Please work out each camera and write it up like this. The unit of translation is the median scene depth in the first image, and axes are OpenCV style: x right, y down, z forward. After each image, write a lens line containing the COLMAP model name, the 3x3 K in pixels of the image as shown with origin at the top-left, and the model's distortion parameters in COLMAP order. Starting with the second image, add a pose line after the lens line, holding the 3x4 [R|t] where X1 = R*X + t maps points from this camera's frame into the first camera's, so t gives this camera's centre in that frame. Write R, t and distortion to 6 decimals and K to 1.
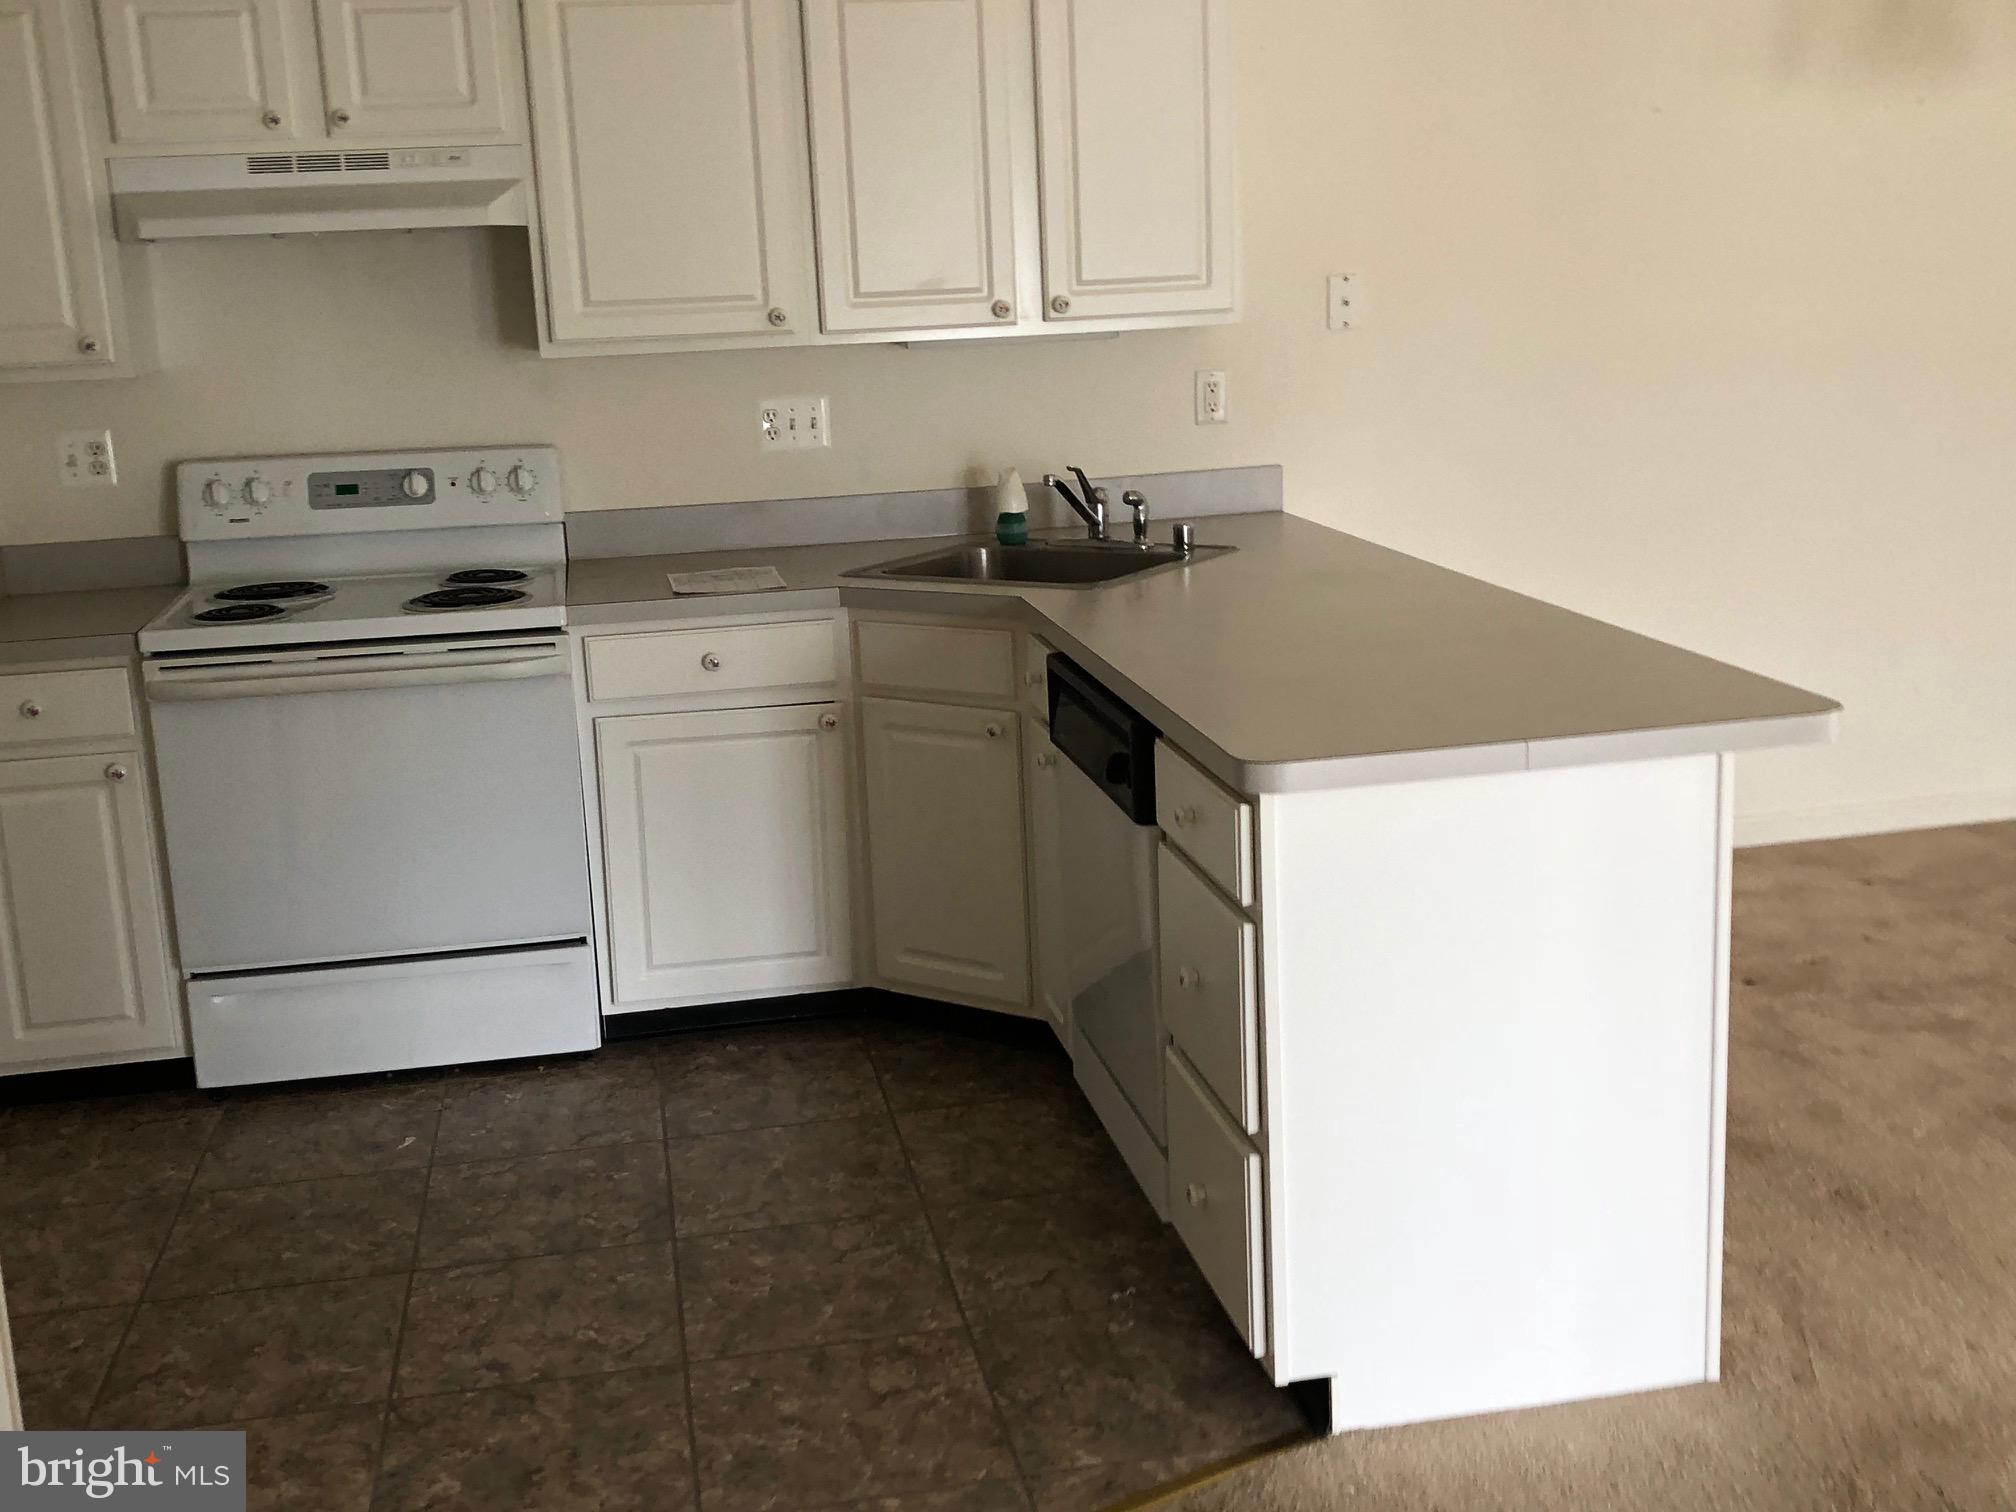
lens RADIAL K [[2202.2, 0, 1005.3], [0, 2202.2, 753.2], [0, 0, 1]] dist [0.010678, 0.000000]
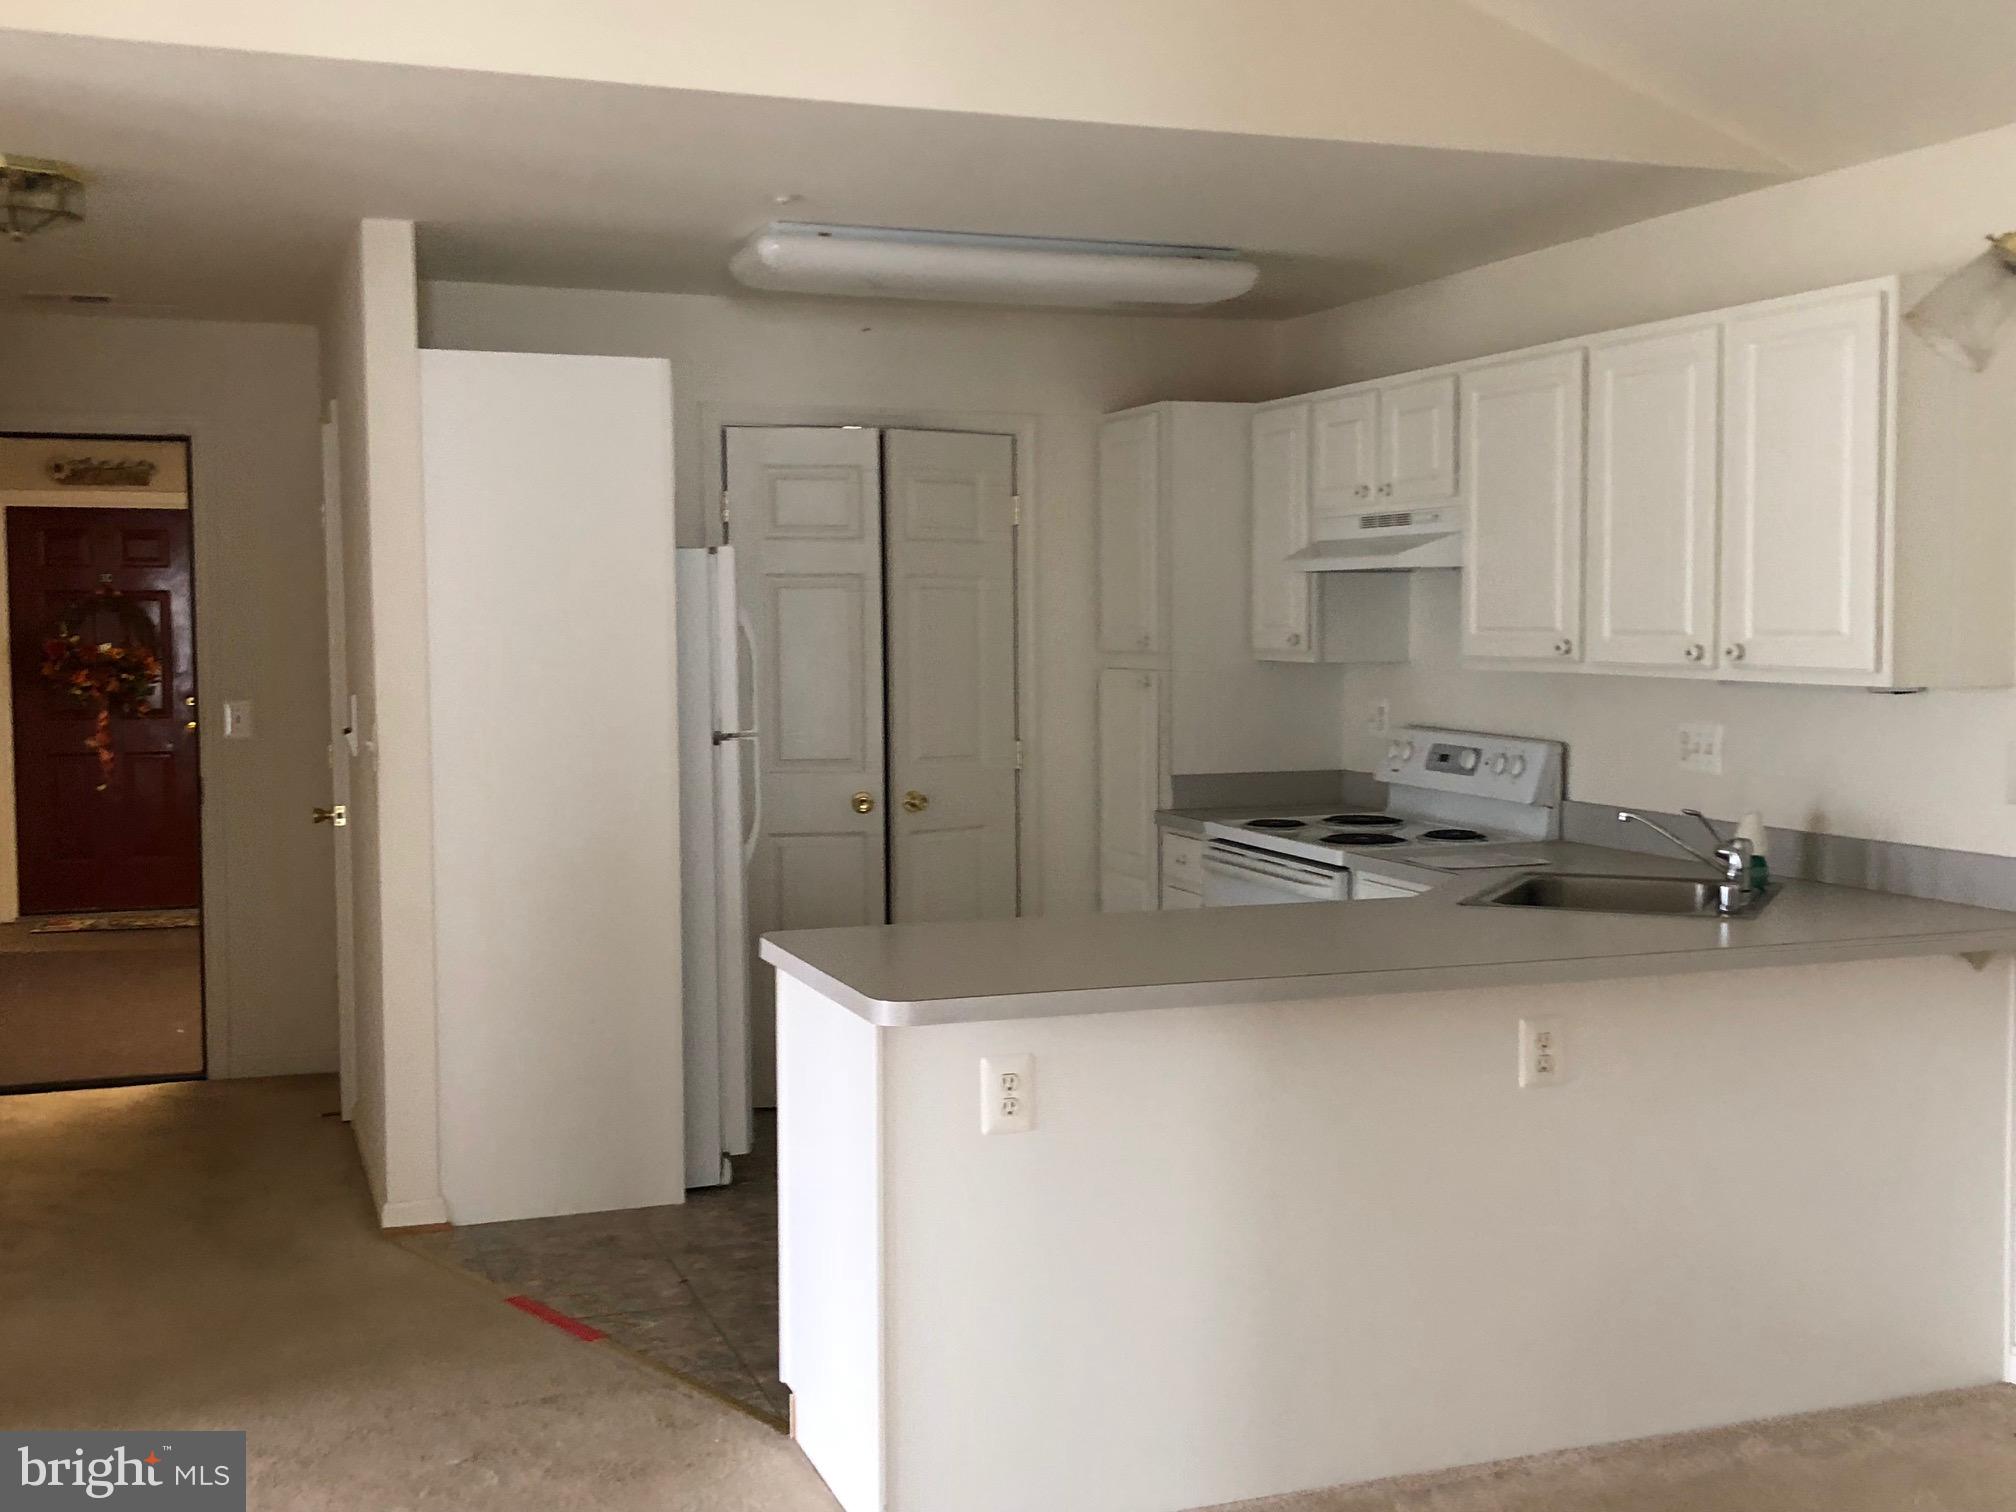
lens RADIAL K [[2202.2, 0, 1006.6], [0, 2202.2, 756.6], [0, 0, 1]] dist [0.010678, 0.000000]
pose [[0.171587, 0.103483, -0.979719, 0.953151], [-0.228228, 0.971590, 0.062653, -0.143336], [0.958368, 0.212849, 0.190330, 0.496024]]
